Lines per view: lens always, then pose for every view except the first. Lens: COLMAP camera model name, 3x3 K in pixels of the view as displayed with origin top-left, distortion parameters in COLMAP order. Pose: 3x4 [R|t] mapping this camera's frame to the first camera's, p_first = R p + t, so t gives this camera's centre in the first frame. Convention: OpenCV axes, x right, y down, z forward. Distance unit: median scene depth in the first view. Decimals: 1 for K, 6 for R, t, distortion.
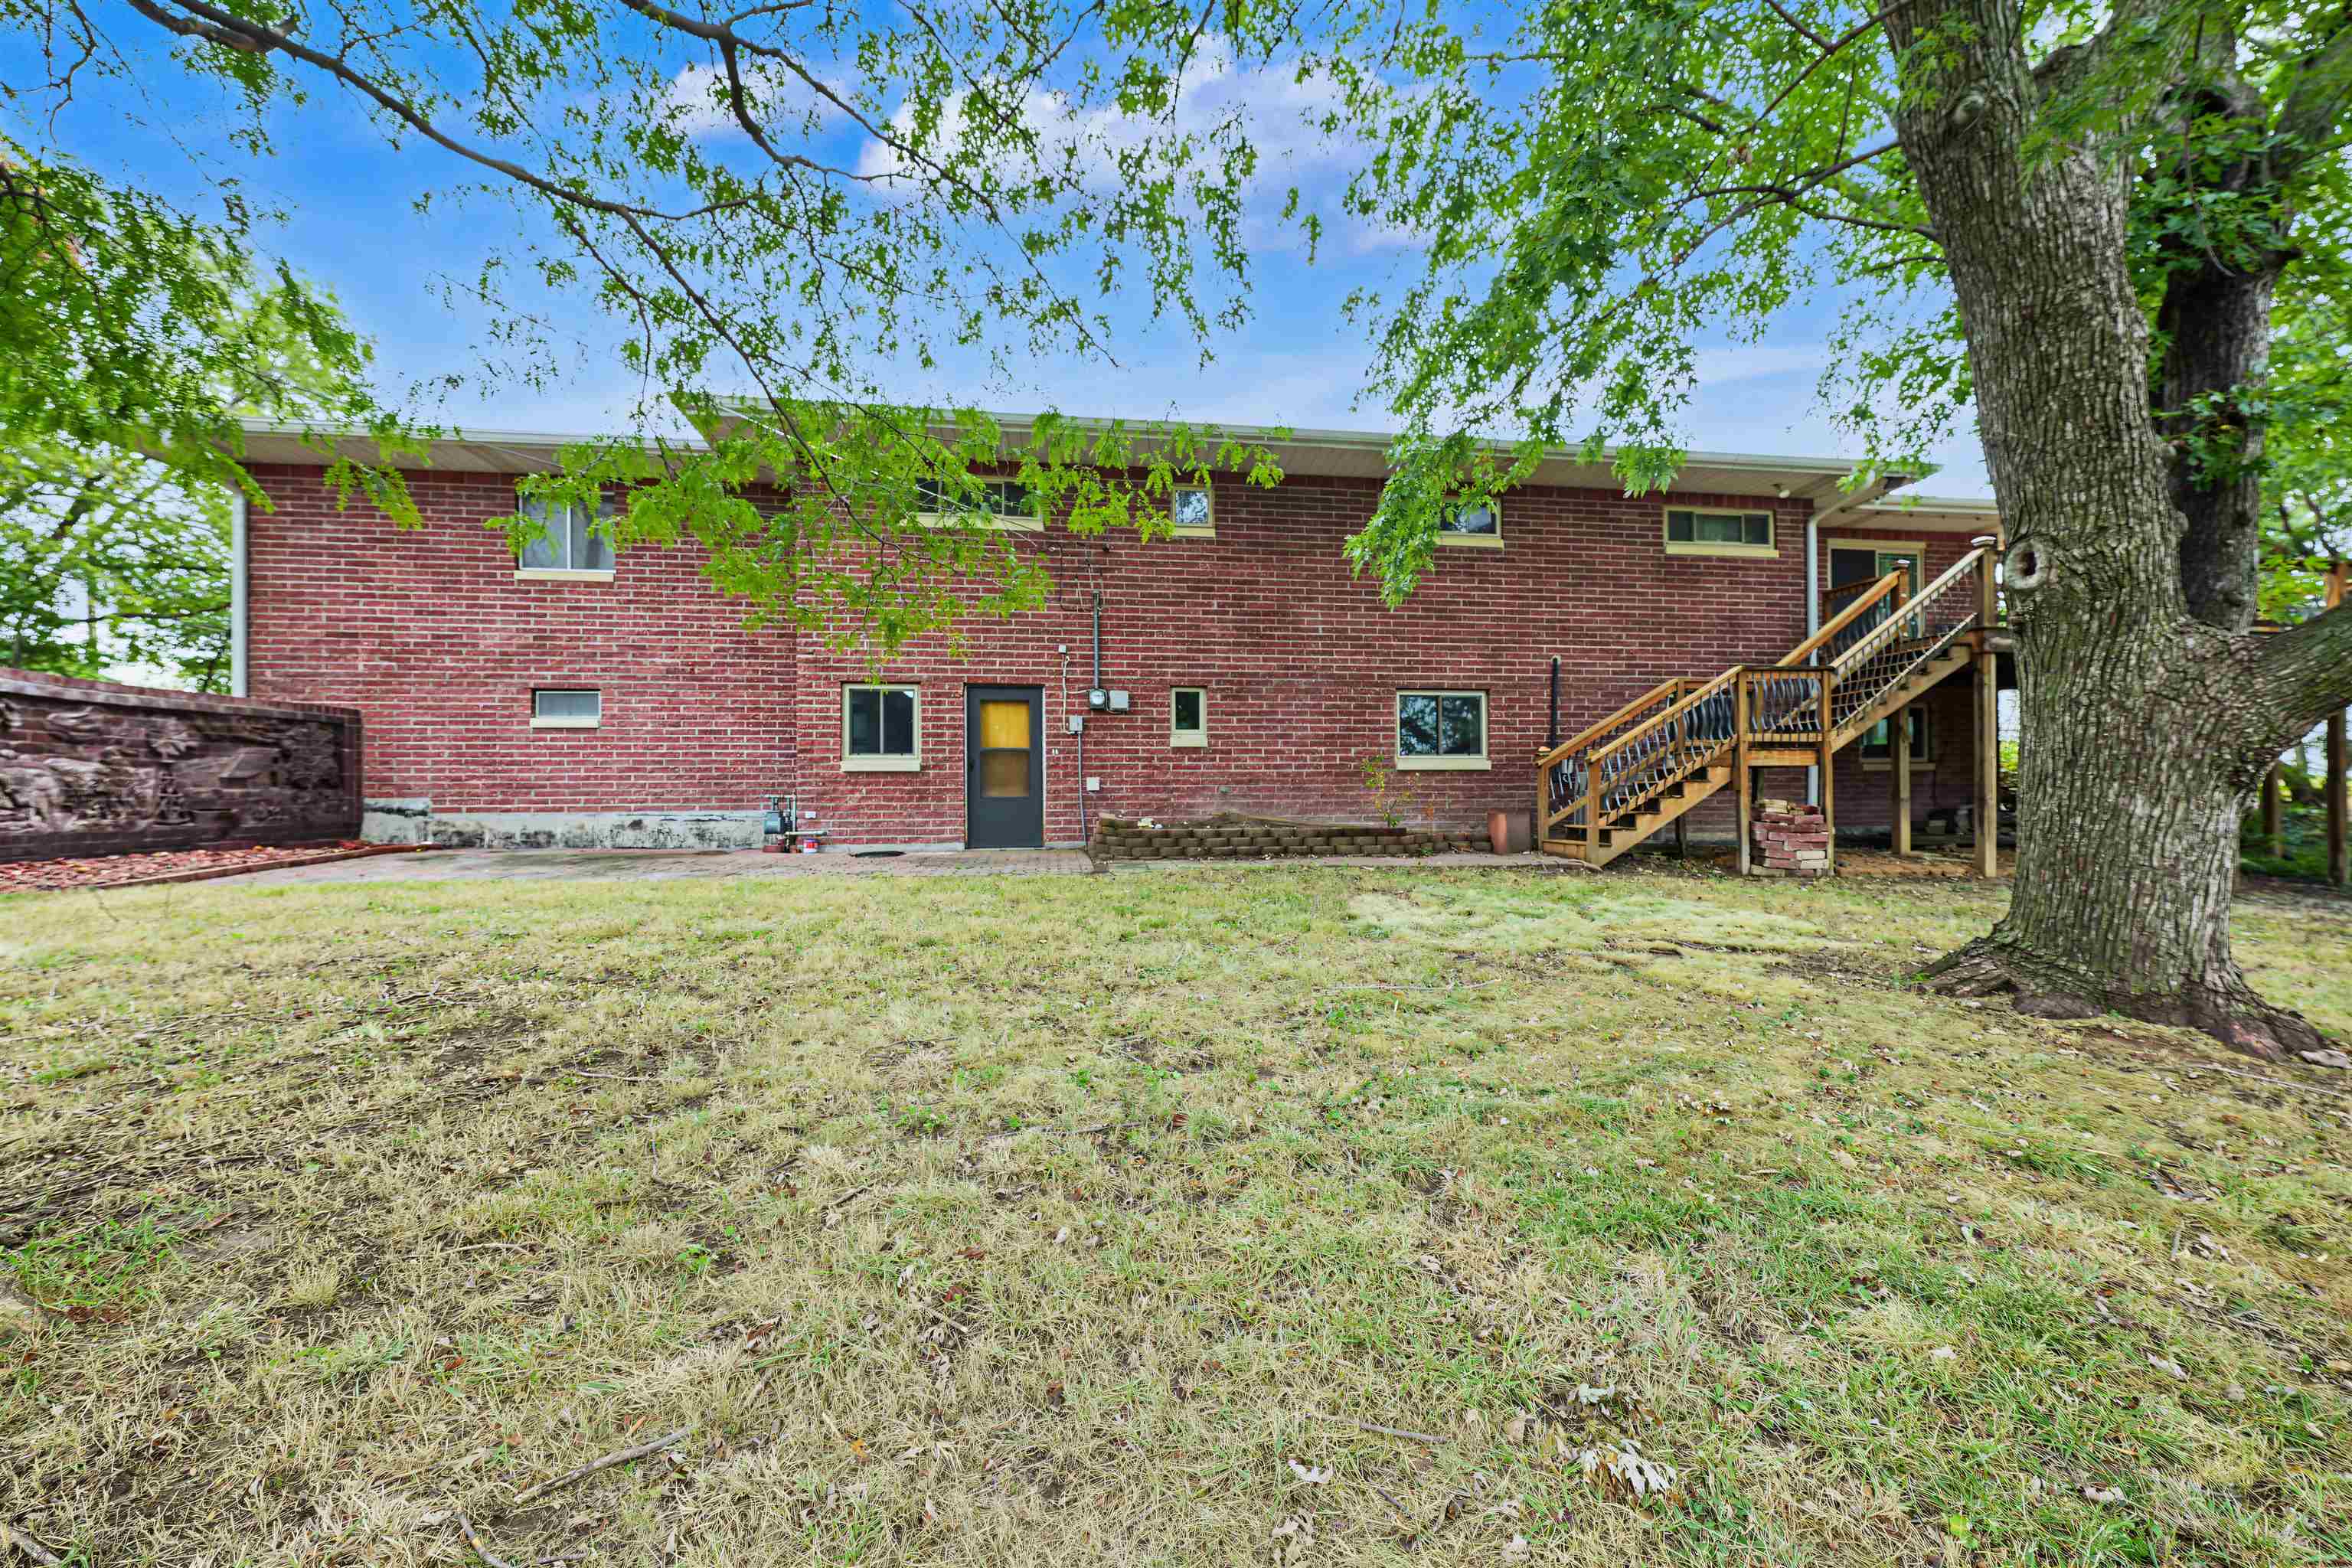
lens RADIAL K [[882.8, 0, 1181.4], [0, 882.8, 789.5], [0, 0, 1]] dist [-0.000141, -0.000029]
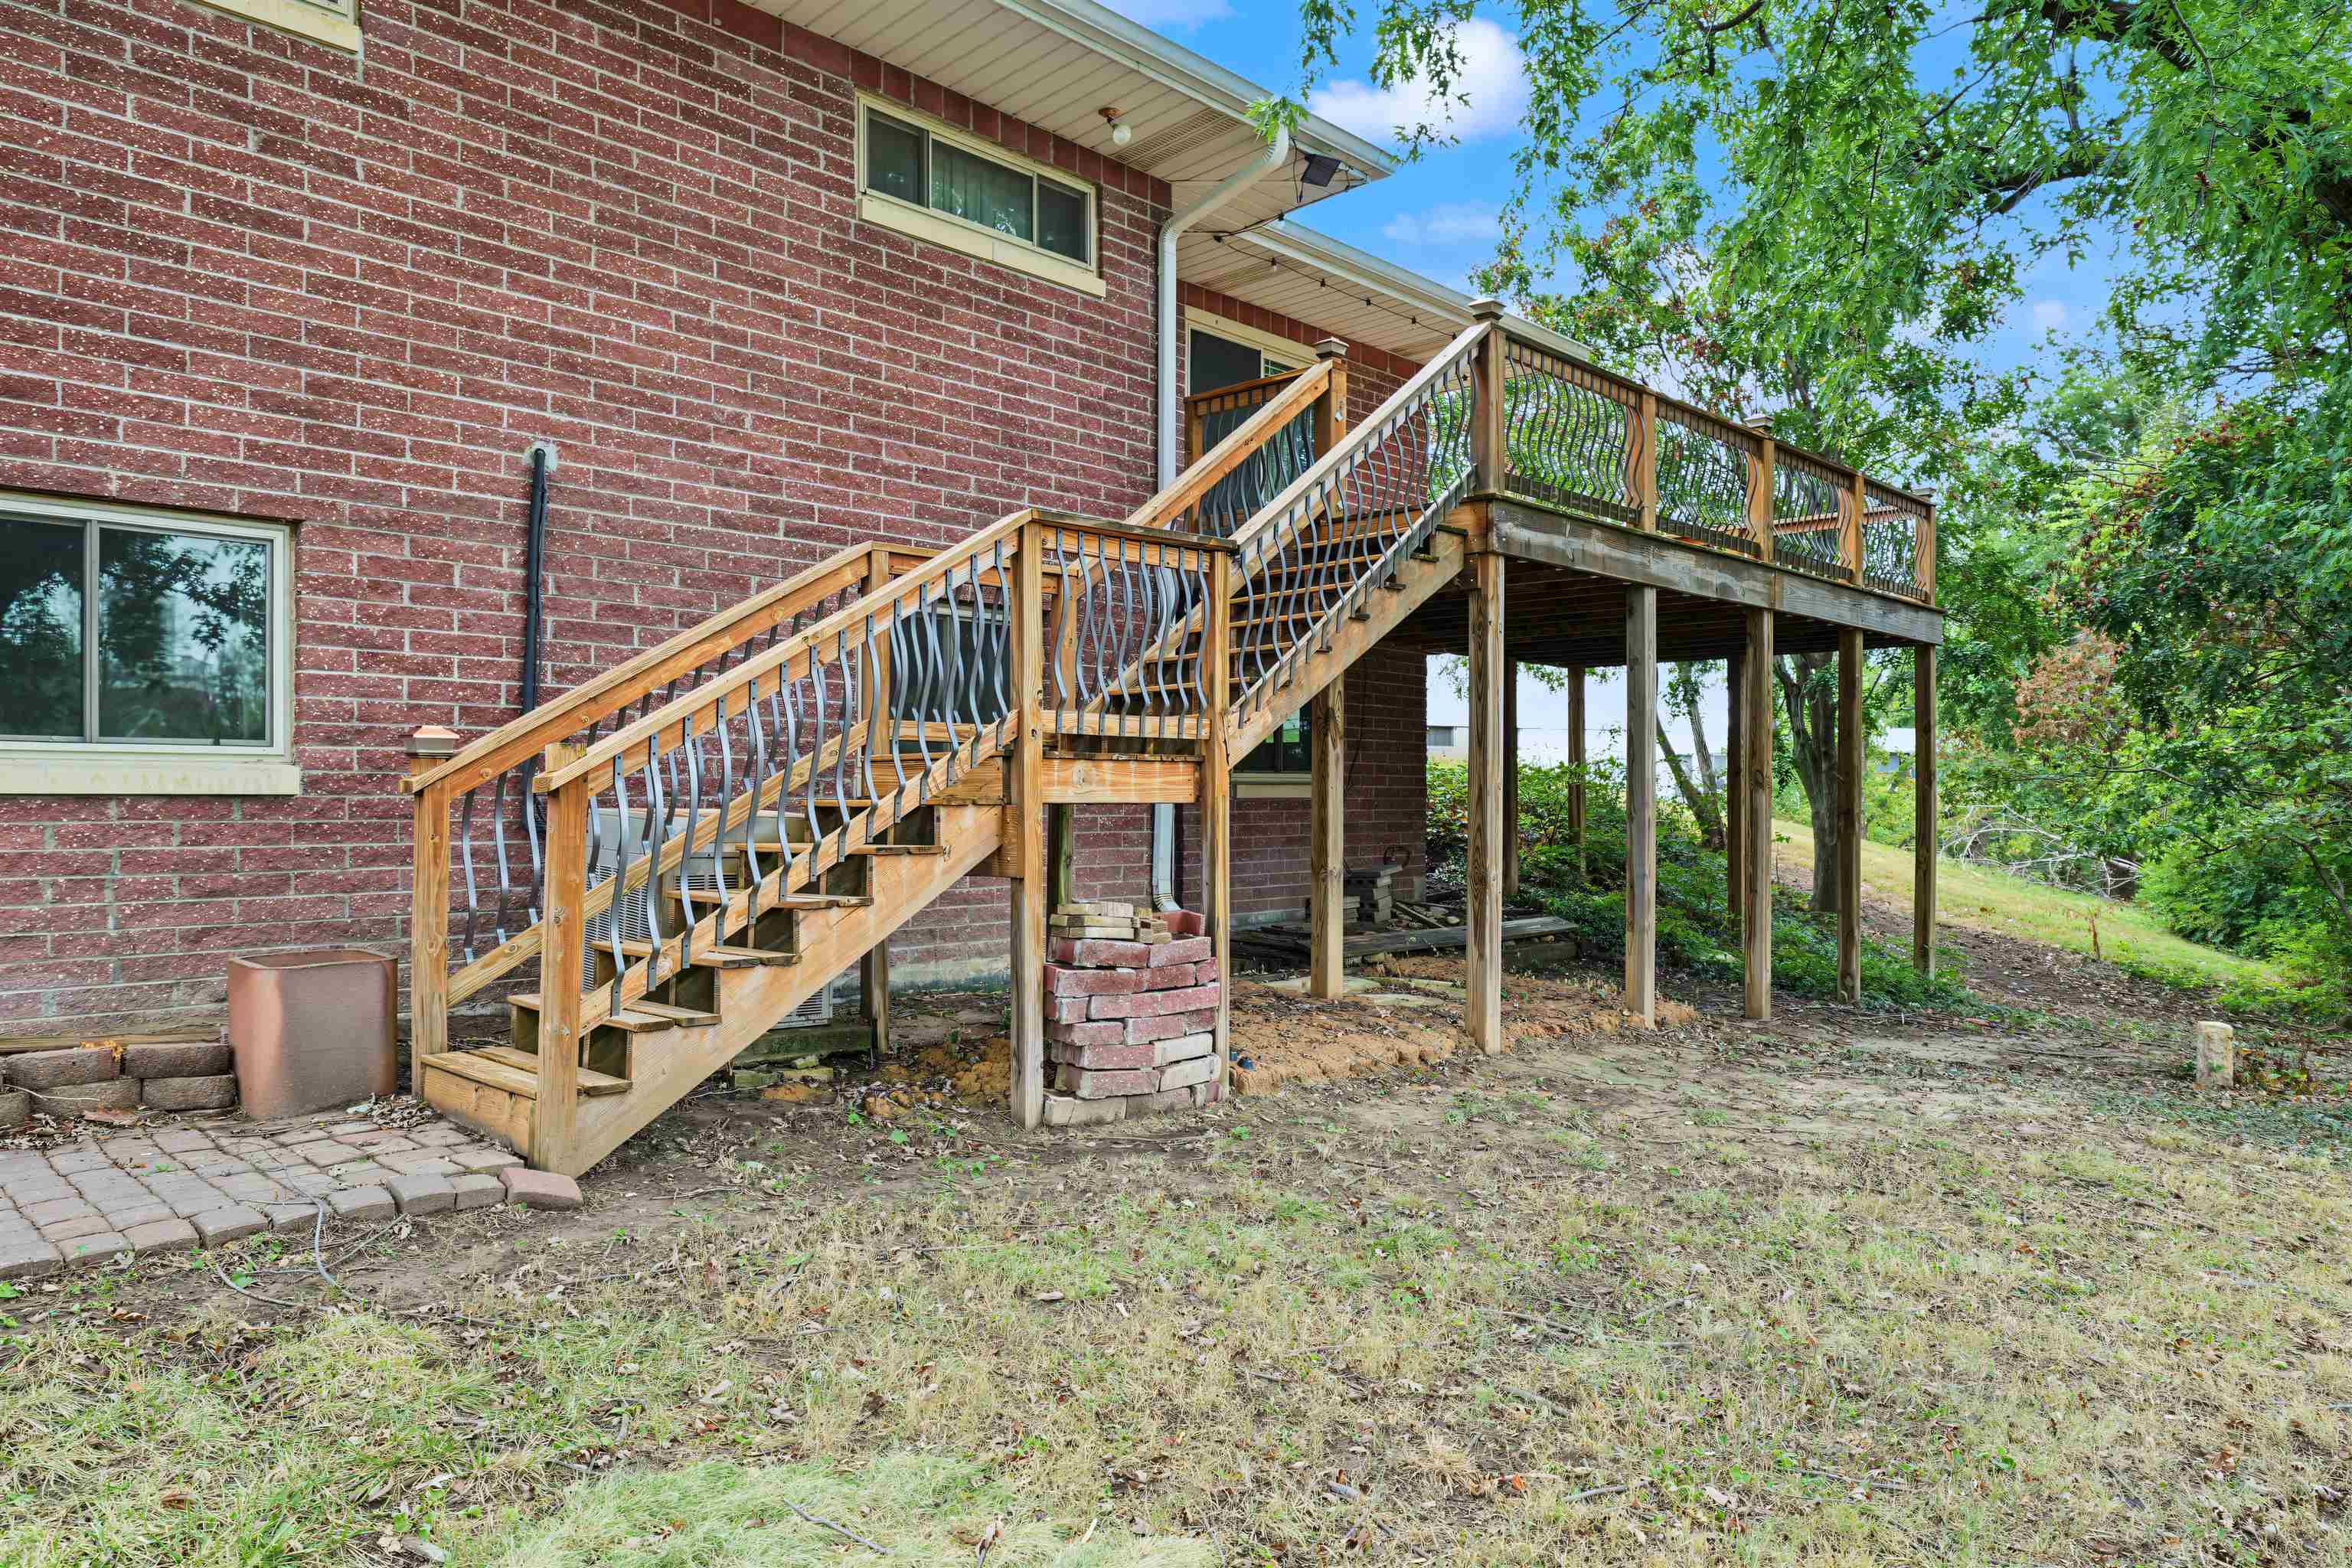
lens RADIAL K [[1518.6, 0, 1176.0], [0, 1518.6, 784.0], [0, 0, 1]] dist [-0.003063, -0.000329]
pose [[0.784956, 0.014971, 0.619371, 0.309578], [-0.011815, 0.999888, -0.009195, -0.029013], [-0.619439, -0.000100, 0.785045, 0.492644]]
